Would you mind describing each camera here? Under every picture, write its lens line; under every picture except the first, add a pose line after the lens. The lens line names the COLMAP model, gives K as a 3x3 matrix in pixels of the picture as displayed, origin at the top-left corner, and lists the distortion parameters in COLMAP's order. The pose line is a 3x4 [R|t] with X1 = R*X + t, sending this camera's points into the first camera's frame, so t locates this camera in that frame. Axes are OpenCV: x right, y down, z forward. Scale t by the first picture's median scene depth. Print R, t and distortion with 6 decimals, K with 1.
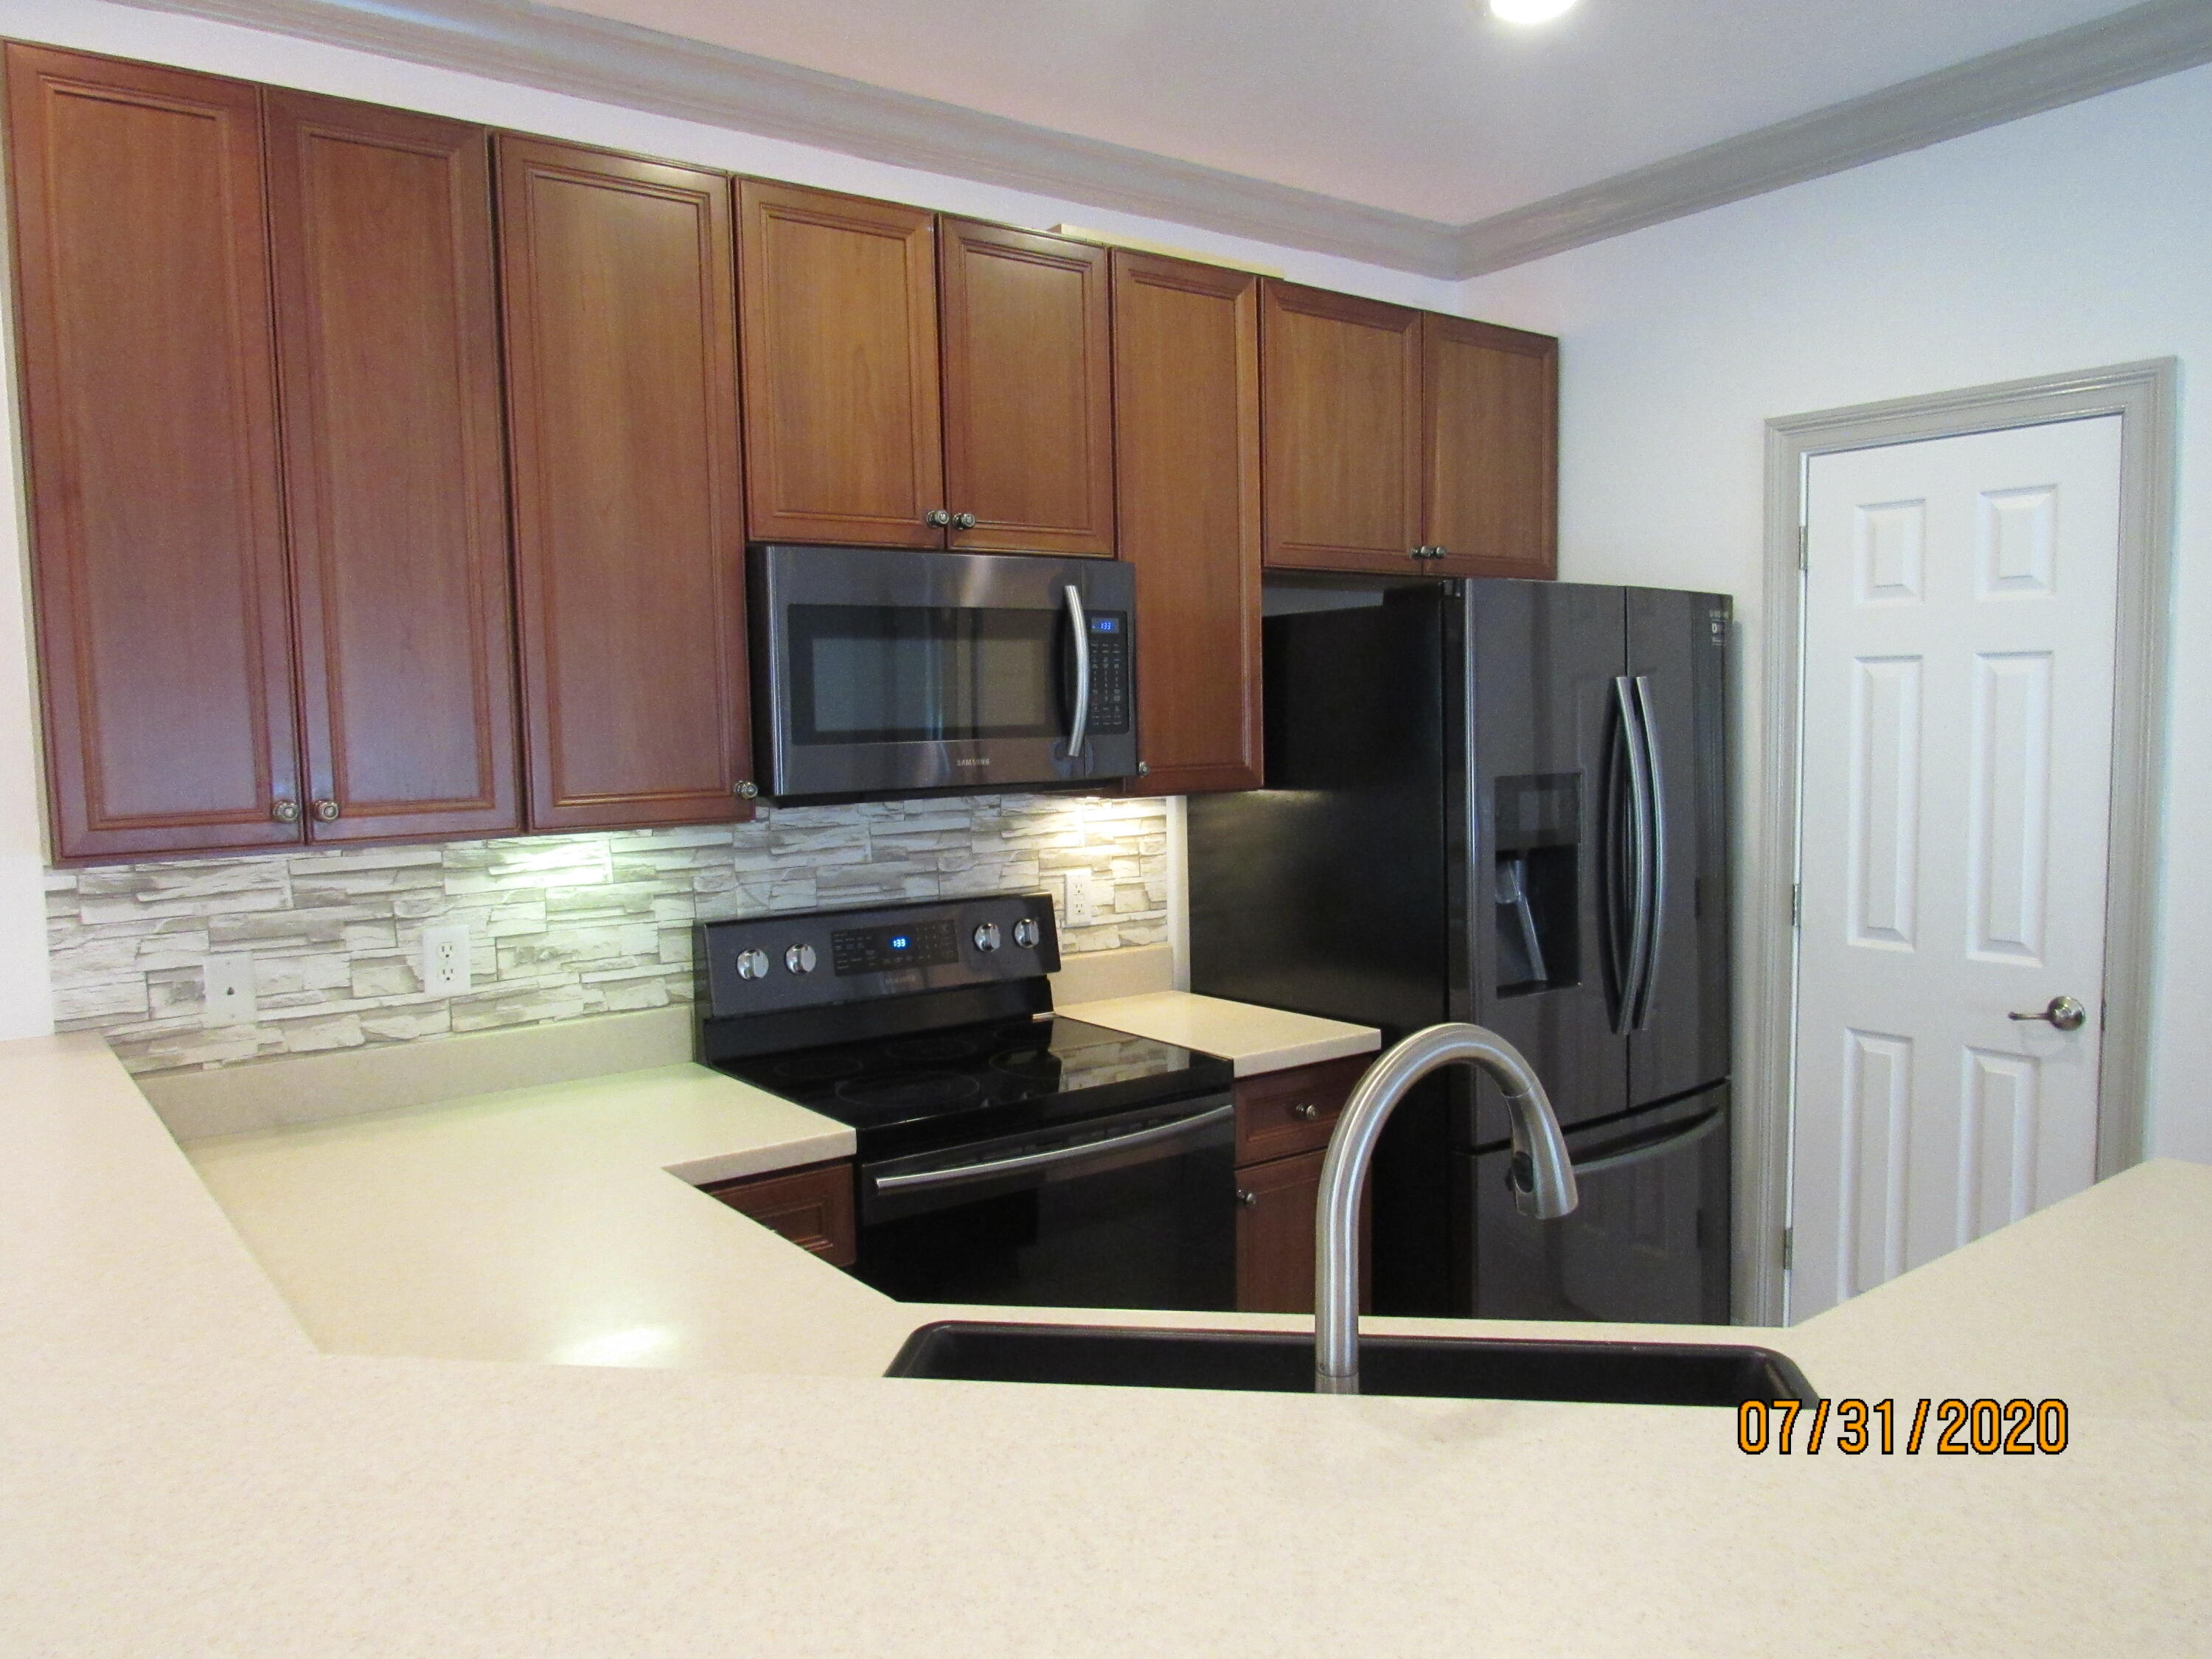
lens RADIAL K [[1580.1, 0, 1094.0], [0, 1580.1, 833.1], [0, 0, 1]] dist [-0.030116, 0.013951]
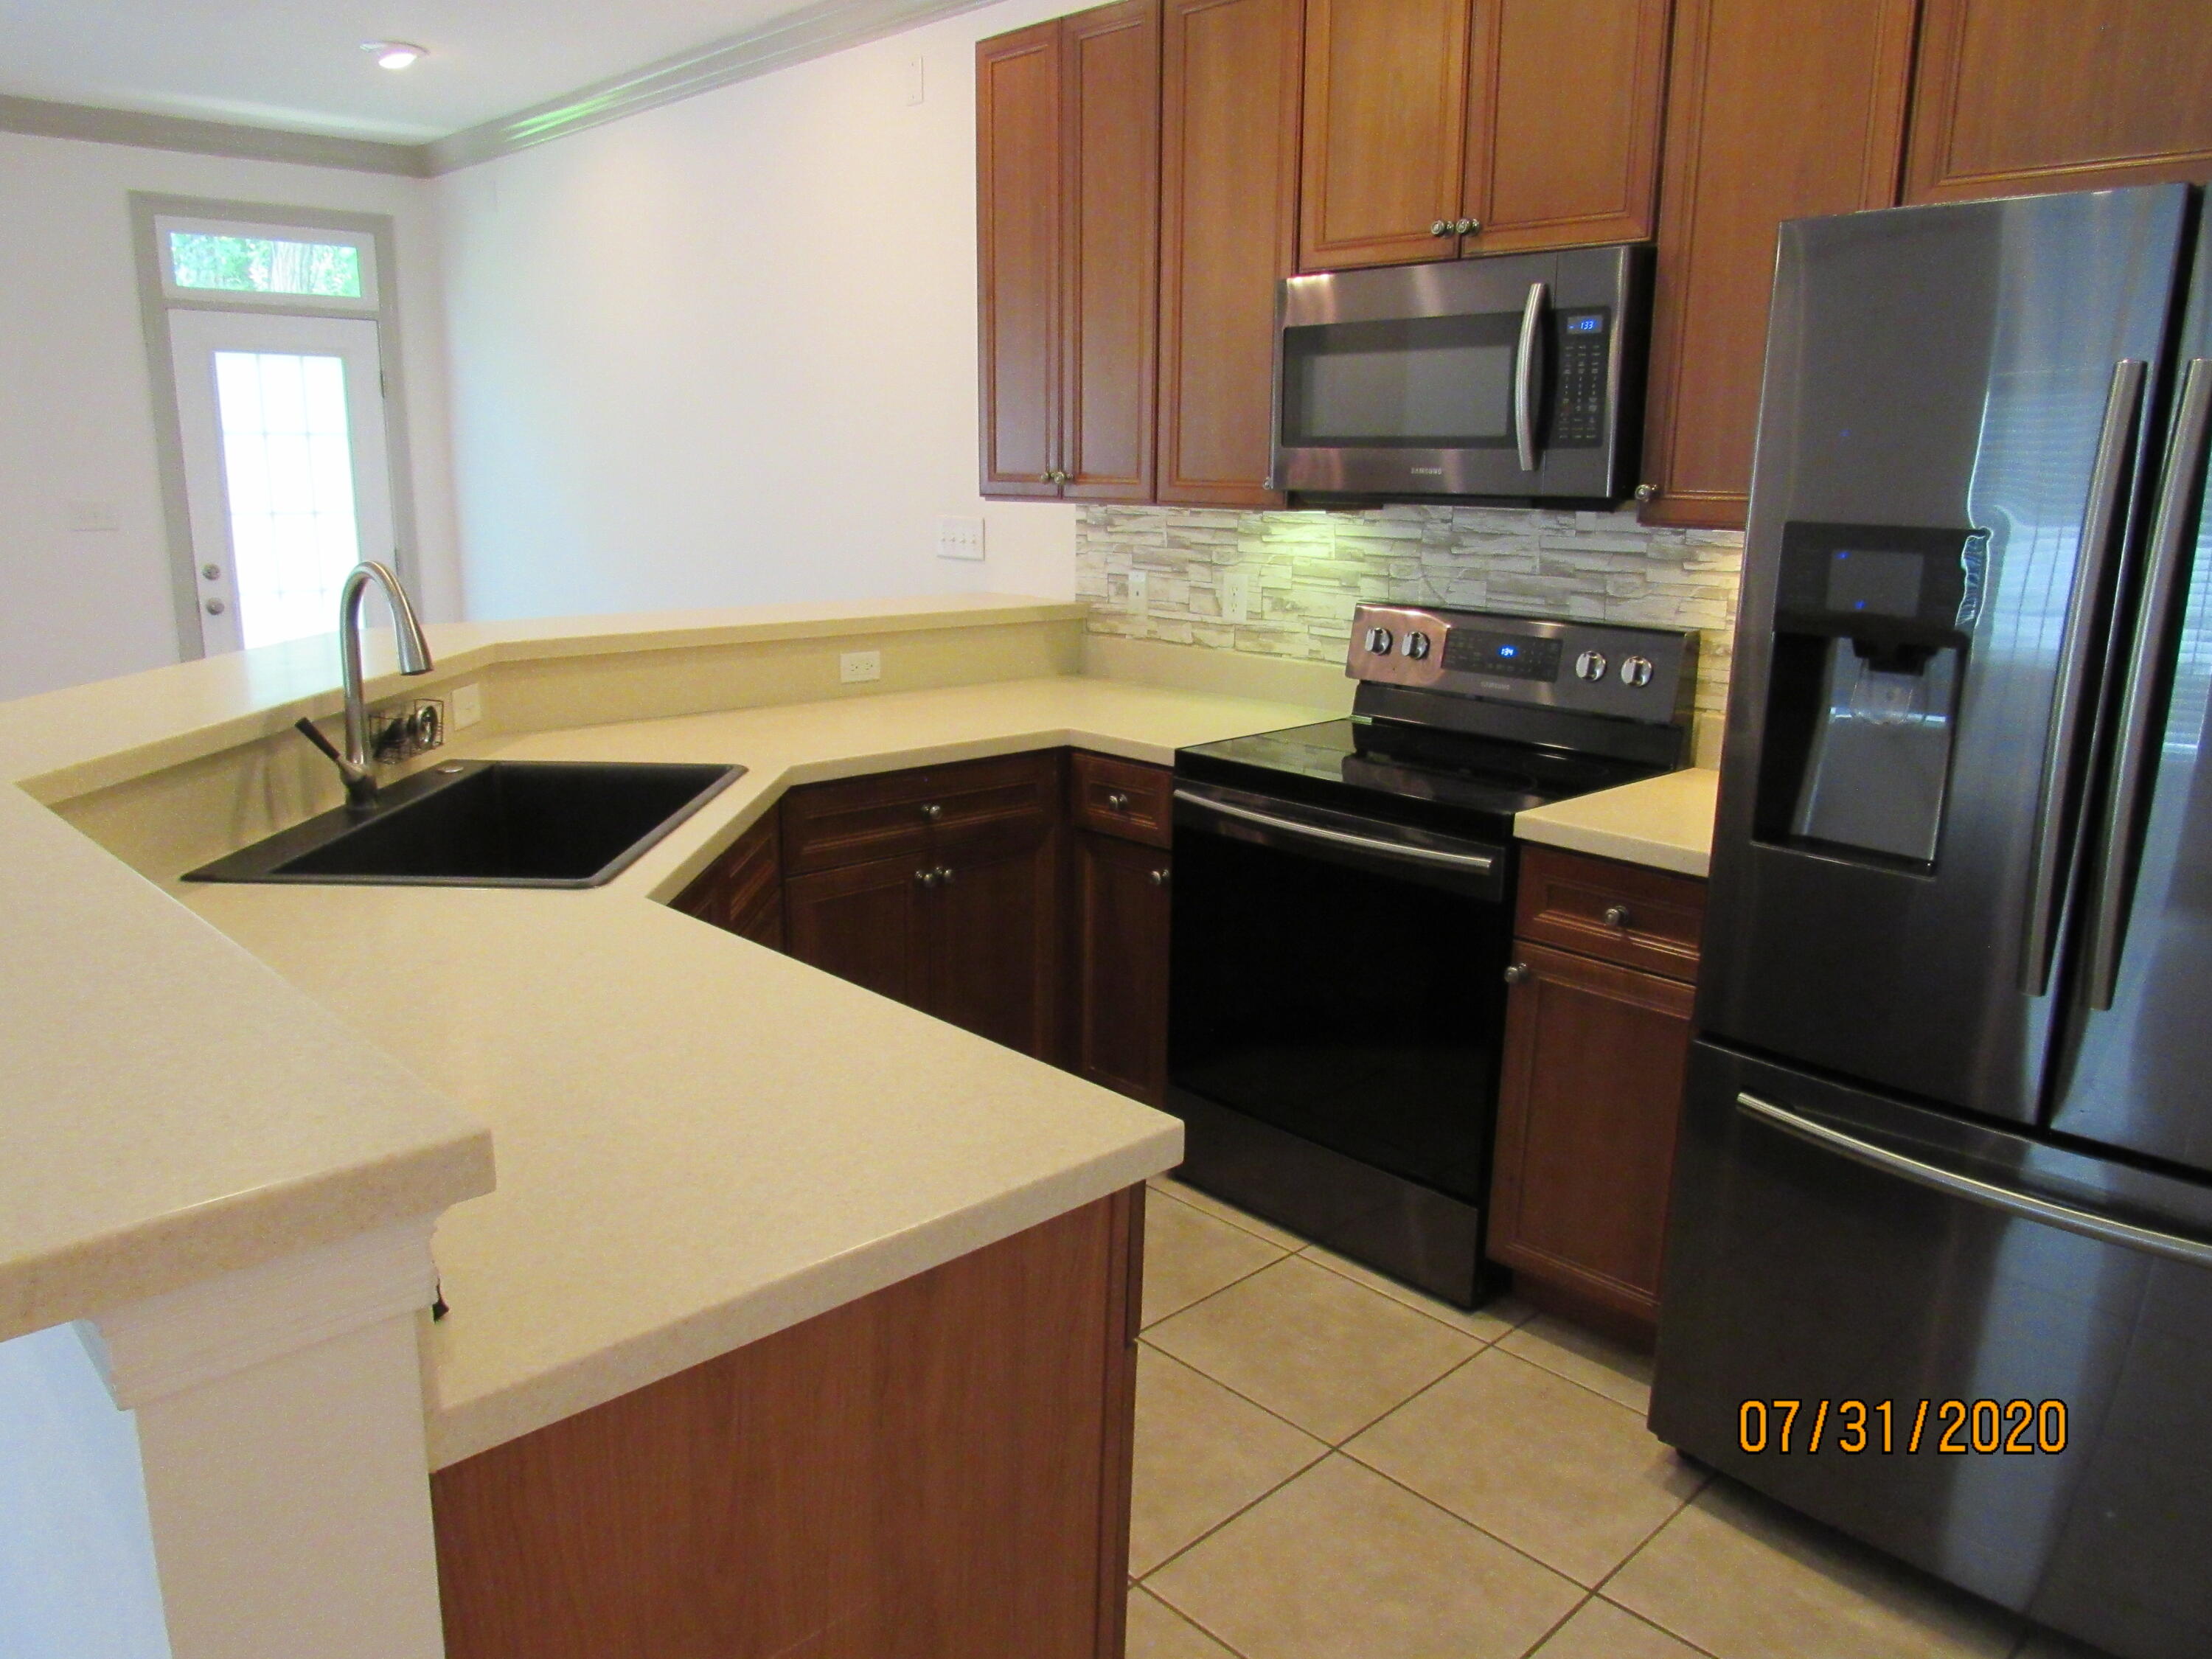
lens RADIAL K [[1580.1, 0, 1094.0], [0, 1580.1, 833.1], [0, 0, 1]] dist [-0.030116, 0.013951]
pose [[0.117886, 0.251711, -0.960596, 0.947570], [-0.090333, 0.966049, 0.242054, -0.045252], [0.988910, 0.058238, 0.136622, 0.649242]]
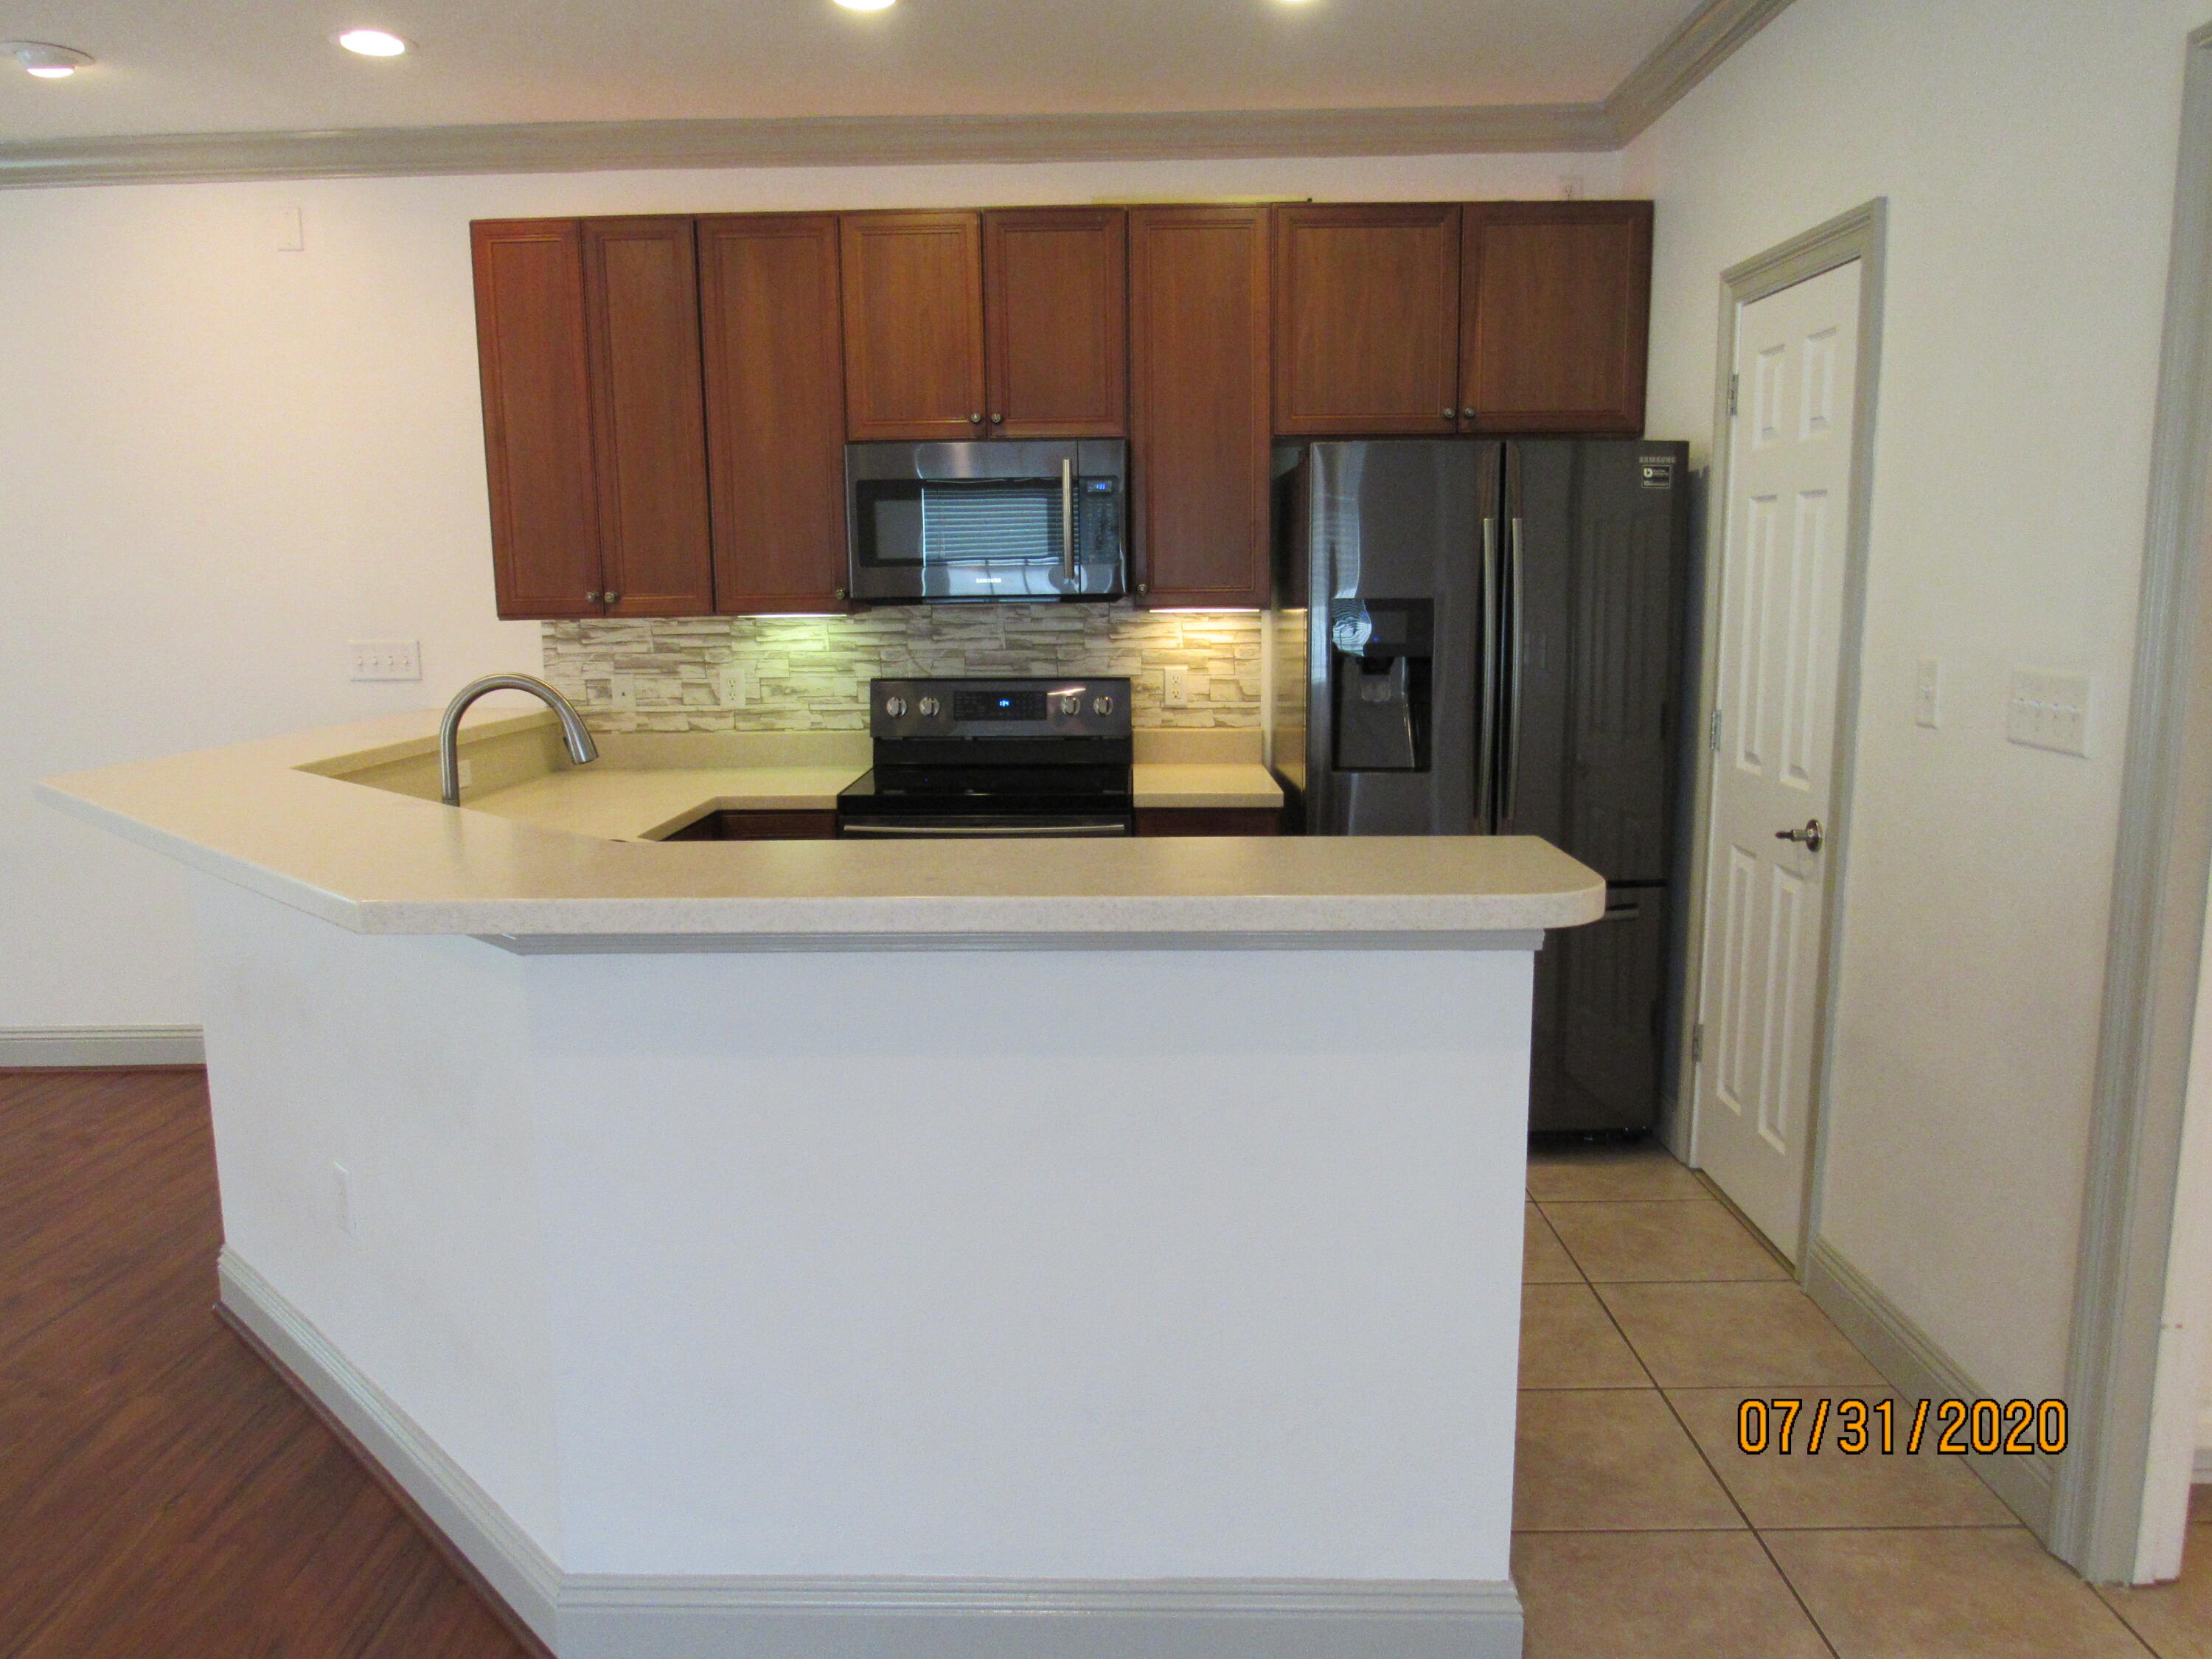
lens RADIAL K [[1580.1, 0, 1094.0], [0, 1580.1, 833.1], [0, 0, 1]] dist [-0.030116, 0.013951]
pose [[0.790679, 0.109756, -0.602313, 0.937551], [-0.051564, 0.992242, 0.113120, 0.019558], [0.610056, -0.058384, 0.790205, -0.153341]]
